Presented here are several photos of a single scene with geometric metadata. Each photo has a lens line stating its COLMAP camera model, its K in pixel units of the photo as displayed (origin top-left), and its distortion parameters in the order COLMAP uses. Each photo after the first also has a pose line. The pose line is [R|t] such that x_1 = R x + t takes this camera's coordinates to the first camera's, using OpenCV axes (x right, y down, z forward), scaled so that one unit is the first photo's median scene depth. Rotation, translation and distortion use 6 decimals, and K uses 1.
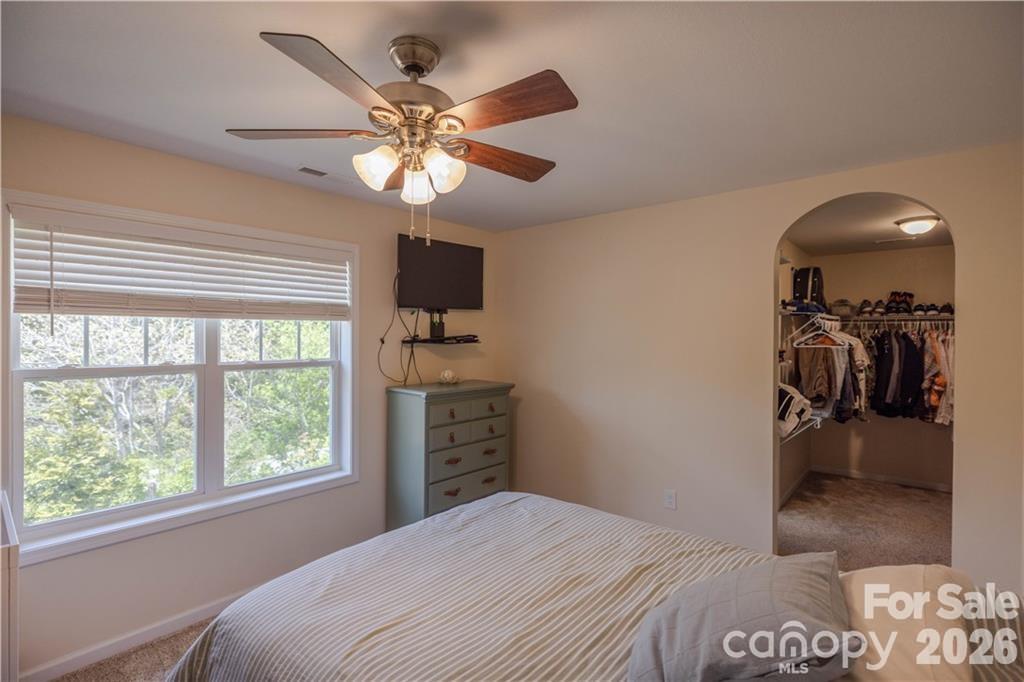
lens RADIAL K [[464.8, 0, 512.7], [0, 464.8, 339.6], [0, 0, 1]] dist [-0.005301, 0.001339]
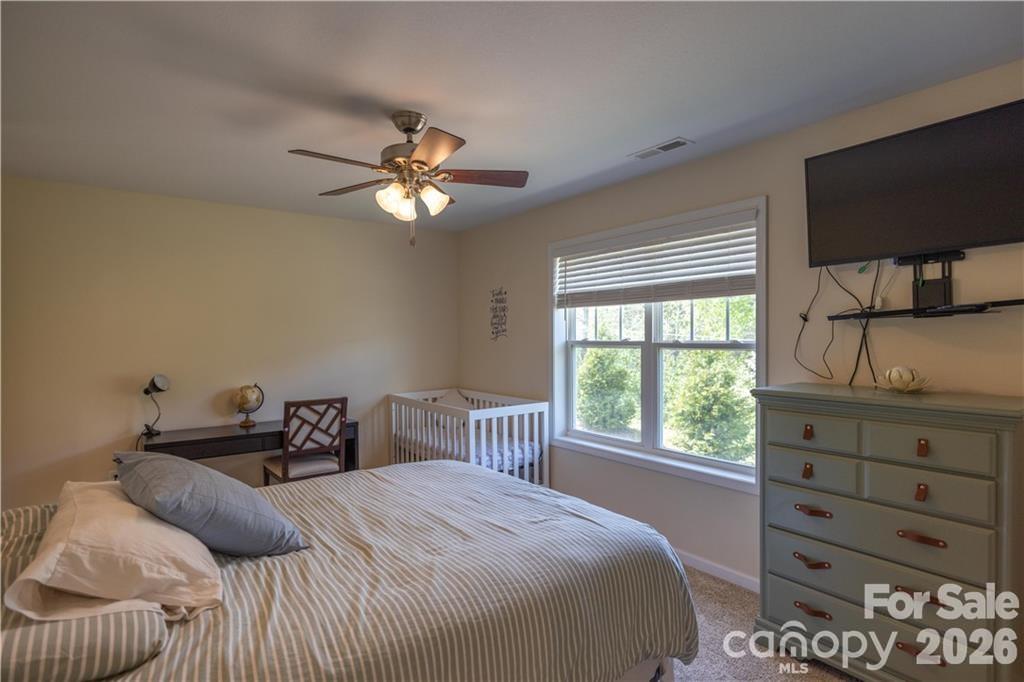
lens RADIAL K [[527.8, 0, 496.3], [0, 527.8, 339.4], [0, 0, 1]] dist [-0.006472, -0.000651]
pose [[-0.222368, -0.002979, -0.974958, 0.571022], [-0.004898, 0.999986, -0.001938, 0.038071], [0.974950, 0.004345, -0.222380, 0.683885]]
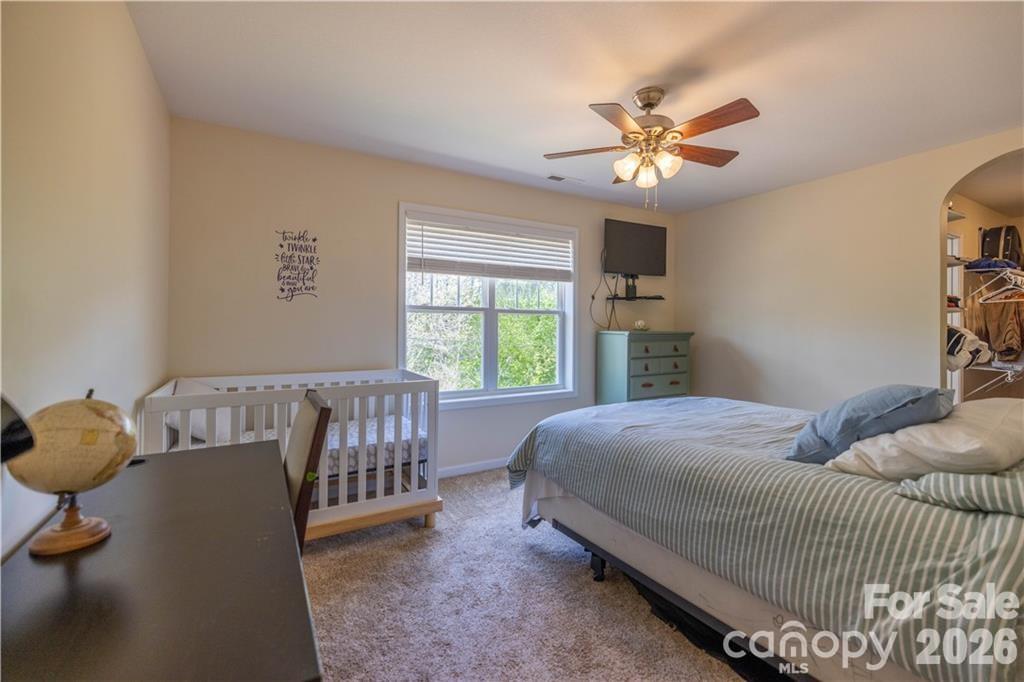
lens RADIAL K [[423.1, 0, 538.2], [0, 423.1, 321.9], [0, 0, 1]] dist [-0.004799, 0.000605]
pose [[0.952481, -0.000341, -0.304597, -0.051768], [-0.003441, 0.999924, -0.011880, 0.086176], [0.304577, 0.012363, 0.952407, -0.225942]]
